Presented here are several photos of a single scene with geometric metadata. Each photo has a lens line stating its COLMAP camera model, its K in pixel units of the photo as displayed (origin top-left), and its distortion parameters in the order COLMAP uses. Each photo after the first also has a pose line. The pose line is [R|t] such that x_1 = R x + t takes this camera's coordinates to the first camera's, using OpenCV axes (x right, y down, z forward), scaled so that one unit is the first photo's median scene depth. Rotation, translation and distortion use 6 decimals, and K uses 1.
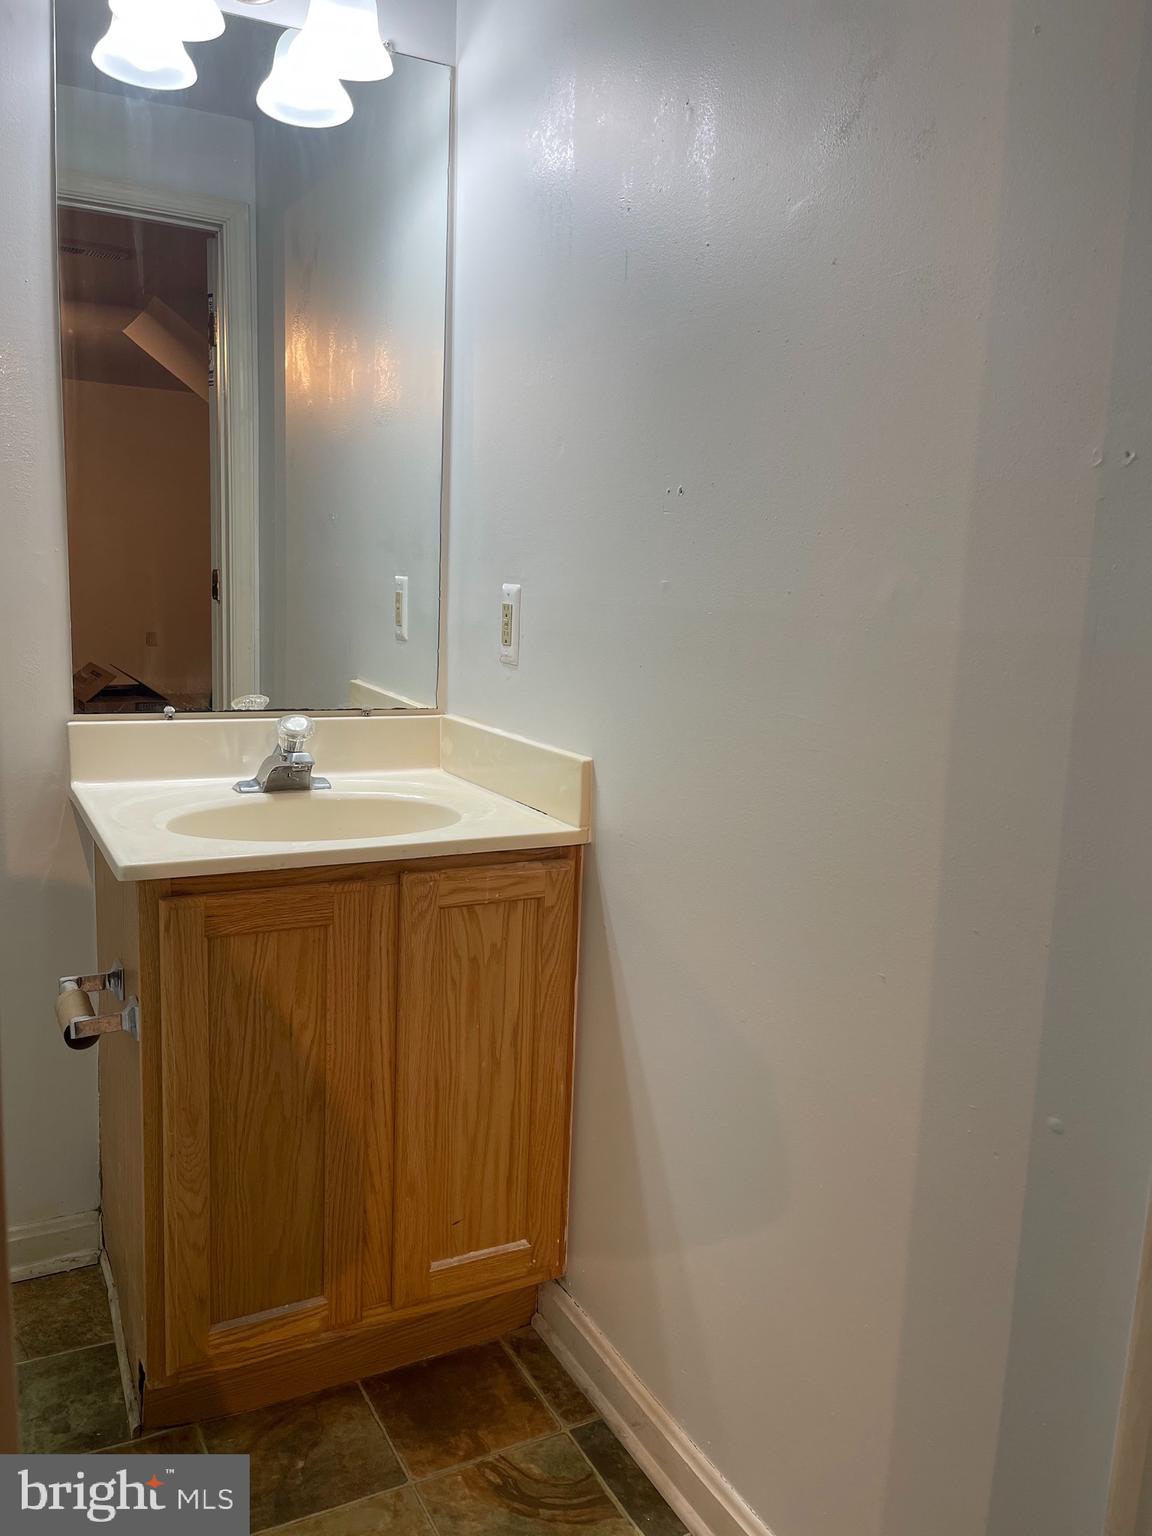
lens RADIAL K [[1168.3, 0, 572.9], [0, 1168.3, 773.3], [0, 0, 1]] dist [0.047363, -0.086037]
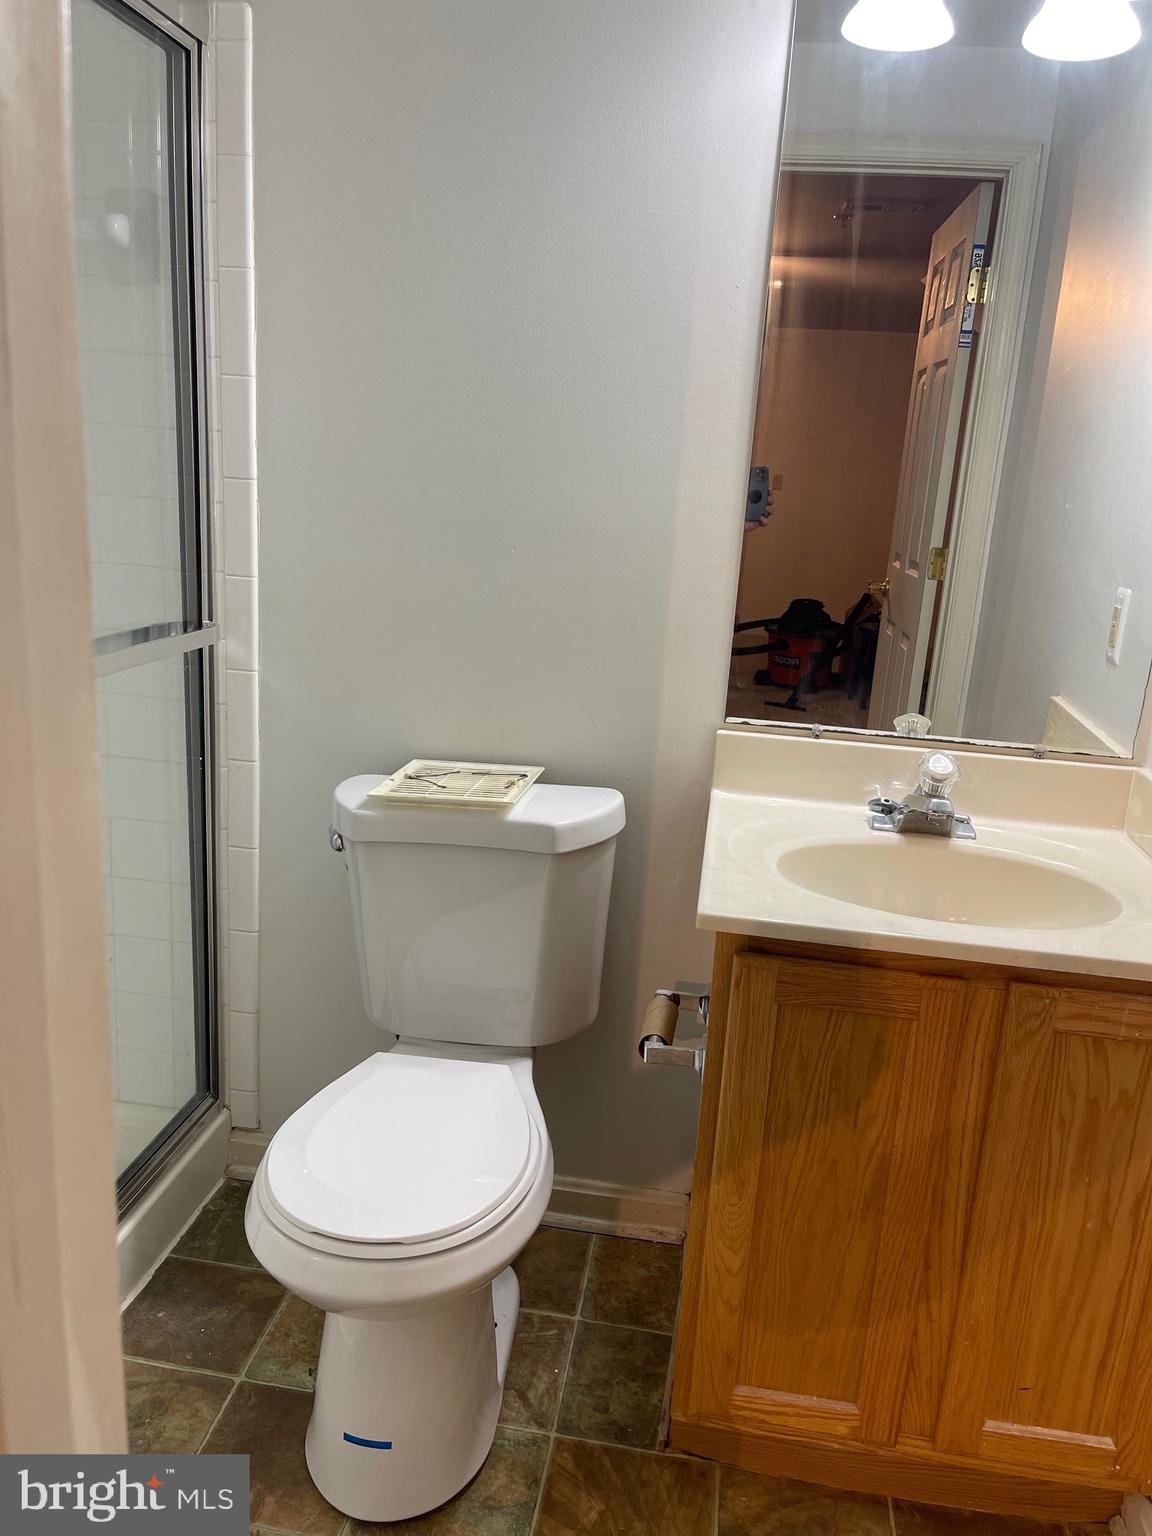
lens RADIAL K [[1155.0, 0, 578.2], [0, 1155.0, 774.5], [0, 0, 1]] dist [0.063218, -0.090034]
pose [[0.803209, 0.158482, -0.574229, 0.057235], [-0.127501, 0.987359, 0.094159, -0.095145], [0.581893, -0.002414, 0.813262, 0.136855]]
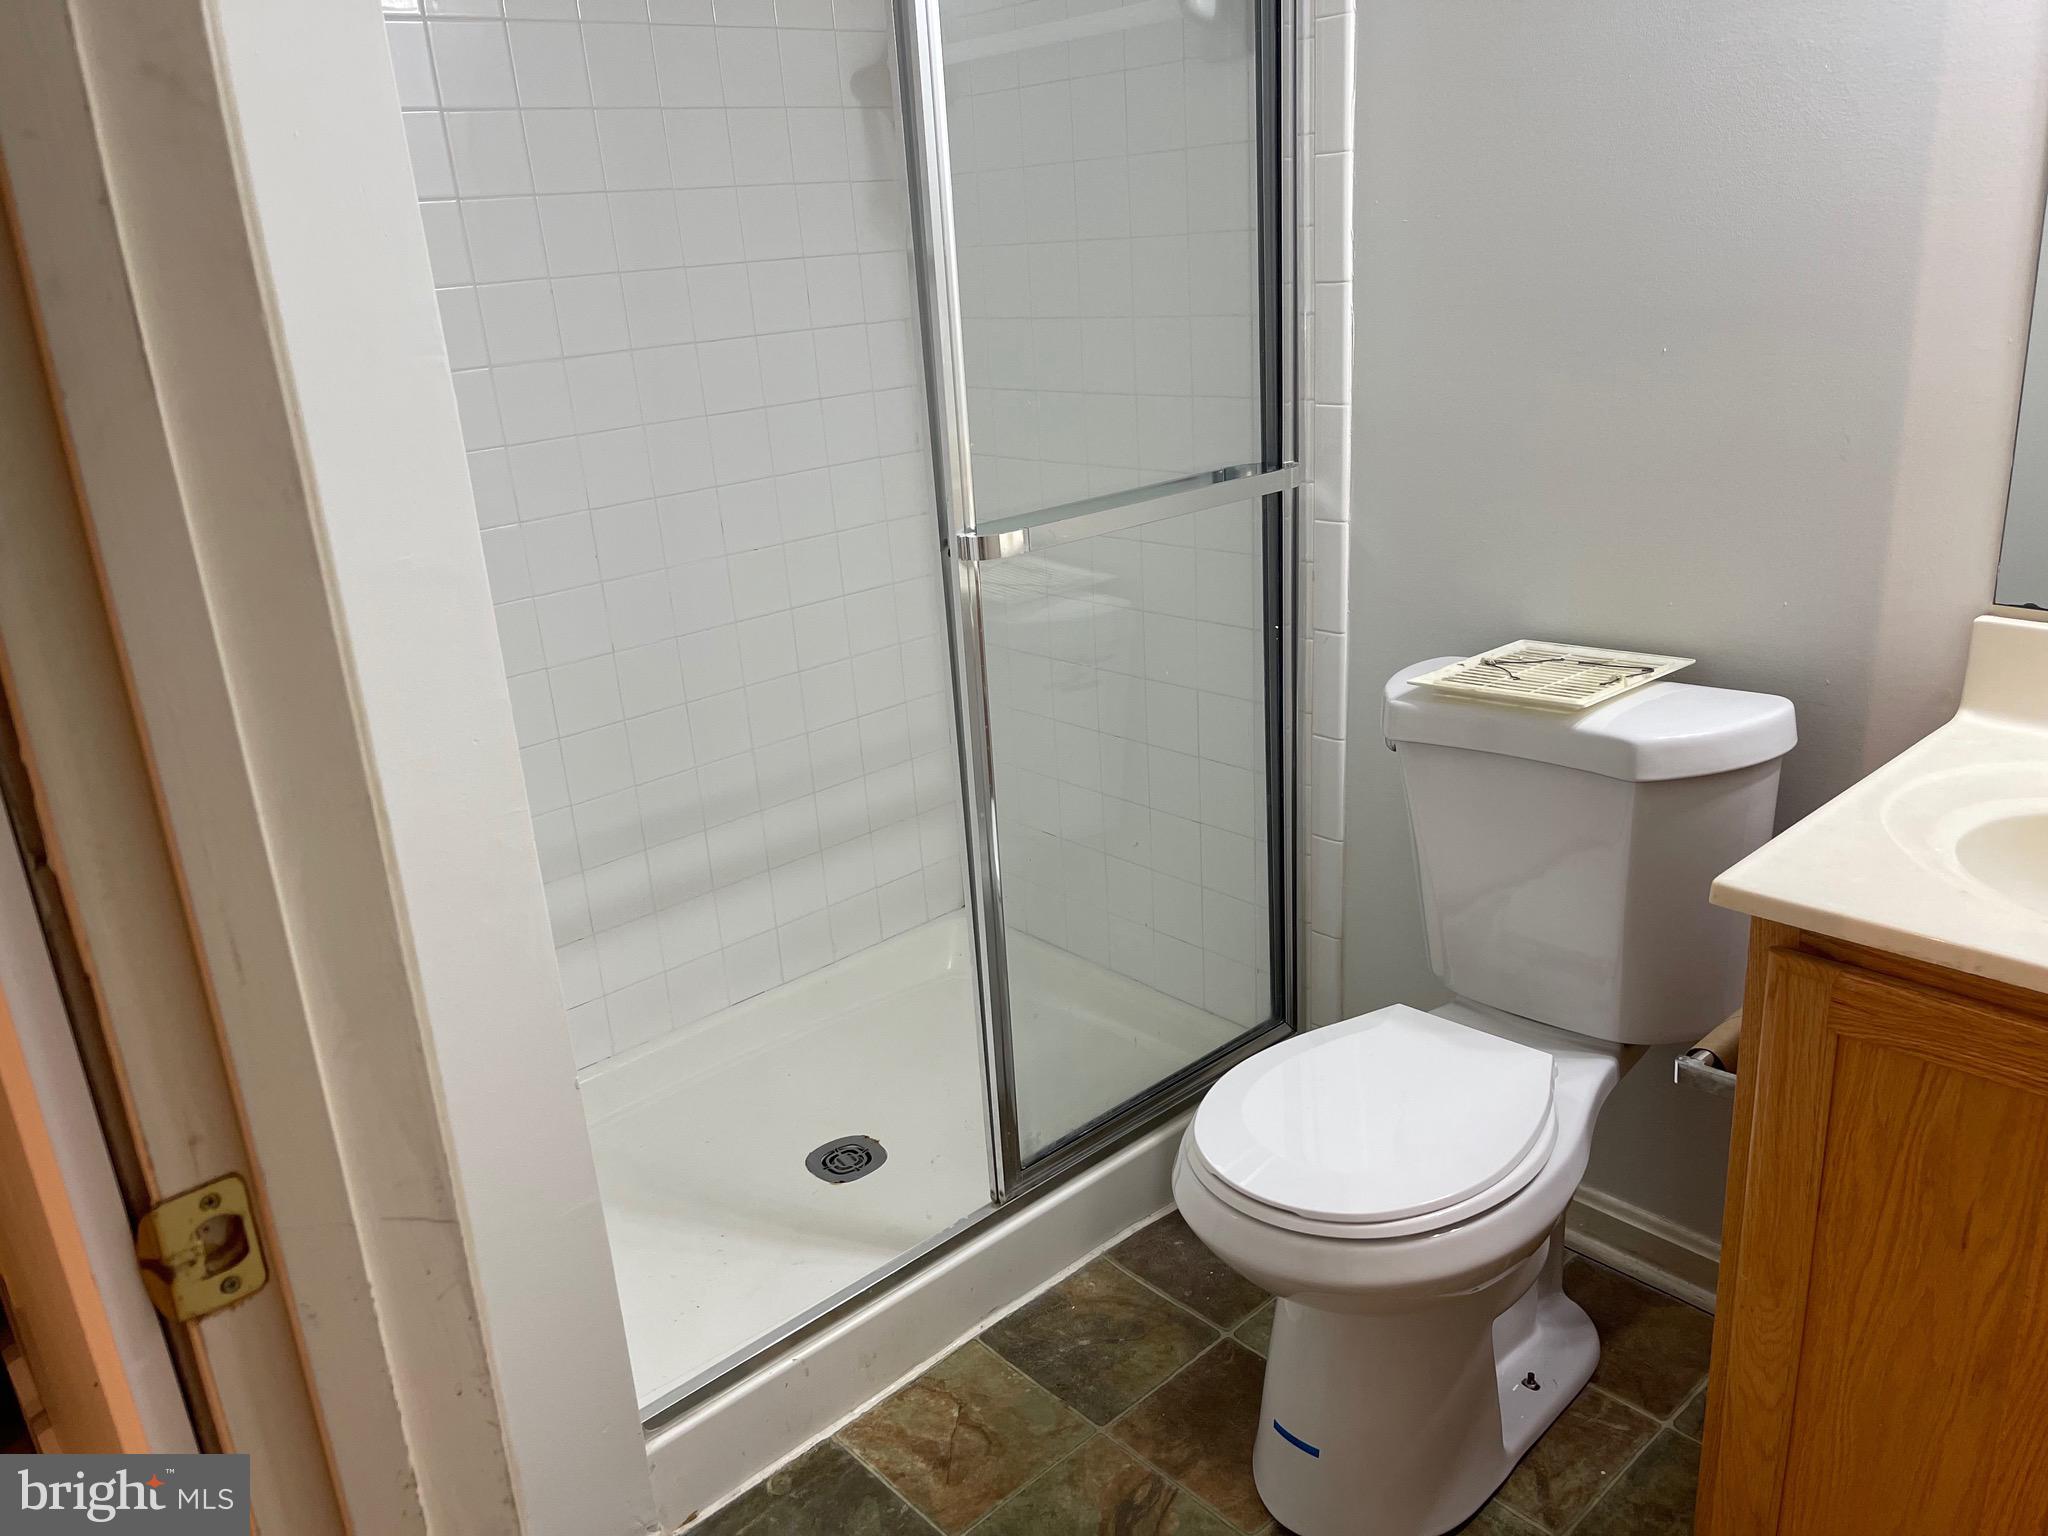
lens RADIAL K [[1540.1, 0, 1011.3], [0, 1540.1, 764.5], [0, 0, 1]] dist [0.063218, -0.090034]
pose [[0.238216, 0.261594, -0.935319, 0.284693], [-0.087122, 0.964916, 0.247683, -0.145602], [0.967297, 0.022485, 0.252649, 0.325446]]
